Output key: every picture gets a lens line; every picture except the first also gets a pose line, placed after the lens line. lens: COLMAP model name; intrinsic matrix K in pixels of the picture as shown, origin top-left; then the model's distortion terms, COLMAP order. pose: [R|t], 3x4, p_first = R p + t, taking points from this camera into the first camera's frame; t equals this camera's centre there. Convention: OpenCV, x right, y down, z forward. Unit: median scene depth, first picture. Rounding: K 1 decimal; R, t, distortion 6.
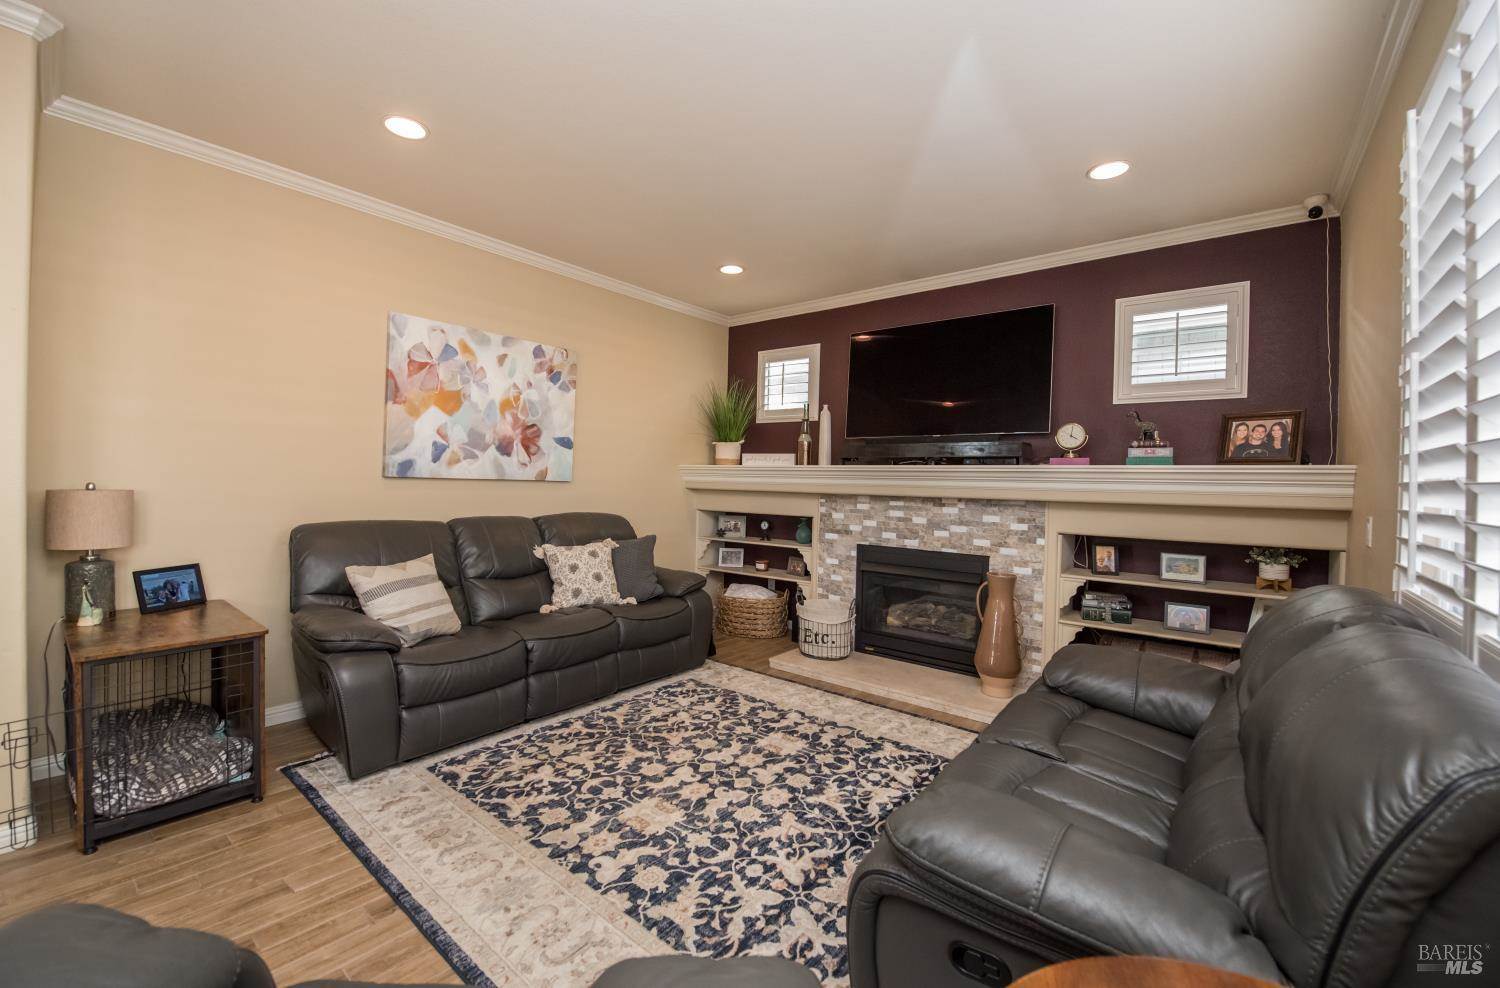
lens RADIAL K [[601.2, 0, 742.2], [0, 601.2, 482.9], [0, 0, 1]] dist [-0.009466, -0.000021]
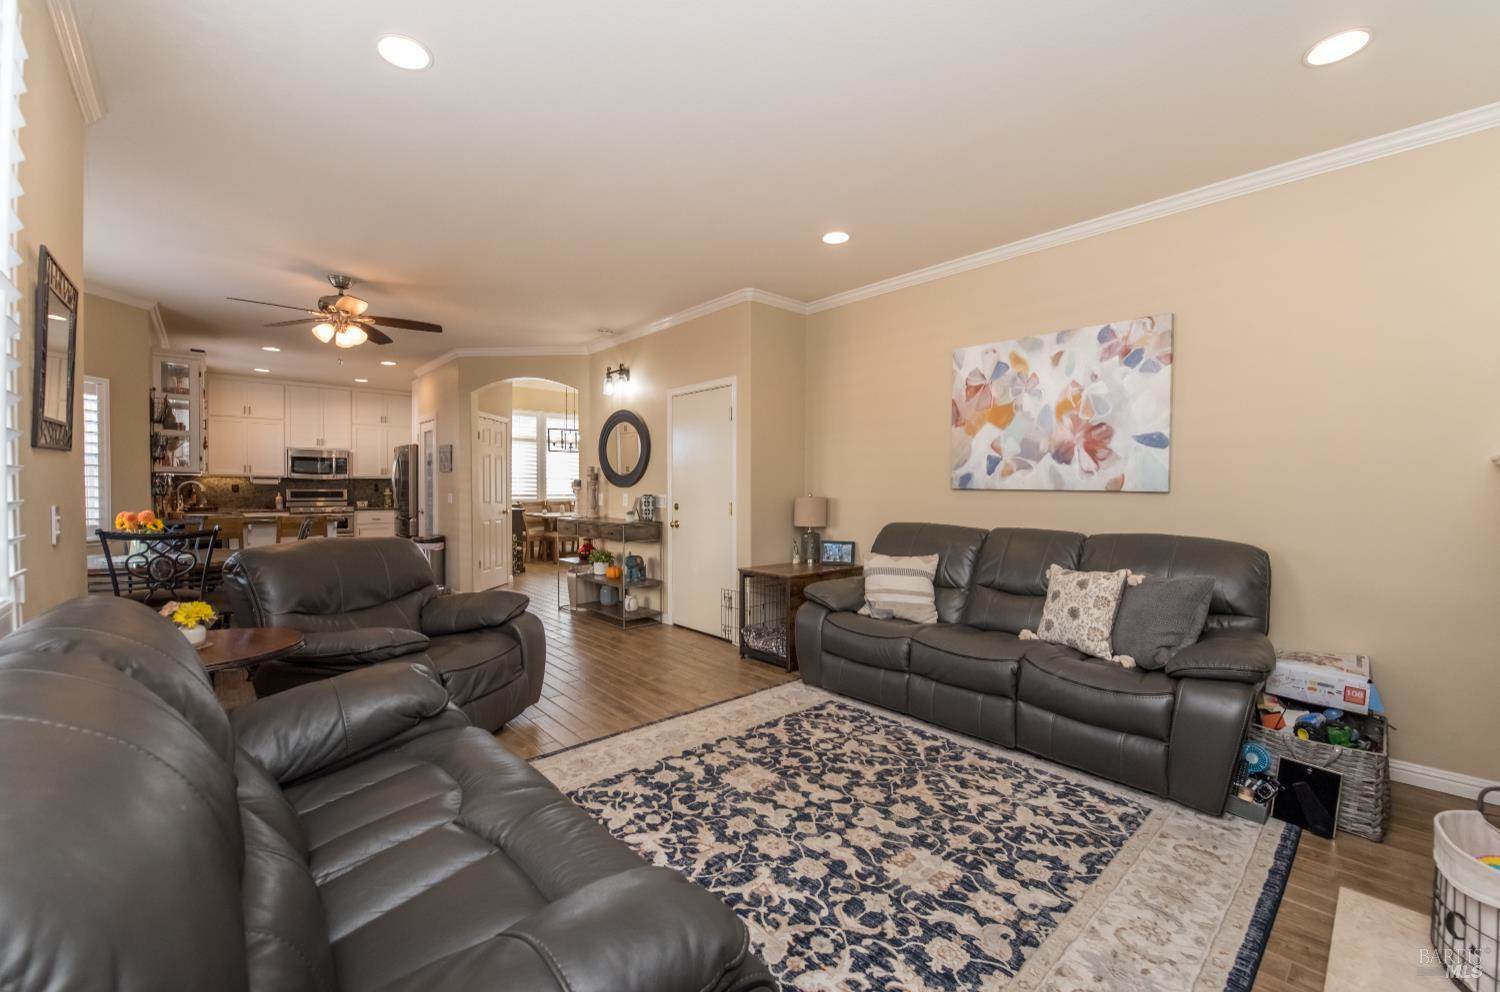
lens RADIAL K [[597.8, 0, 744.6], [0, 597.8, 497.0], [0, 0, 1]] dist [-0.013941, -0.000185]
pose [[-0.146517, -0.004713, -0.989197, 0.706771], [-0.011085, 0.999934, -0.003123, 0.016331], [0.989146, 0.010508, -0.146559, 0.831979]]
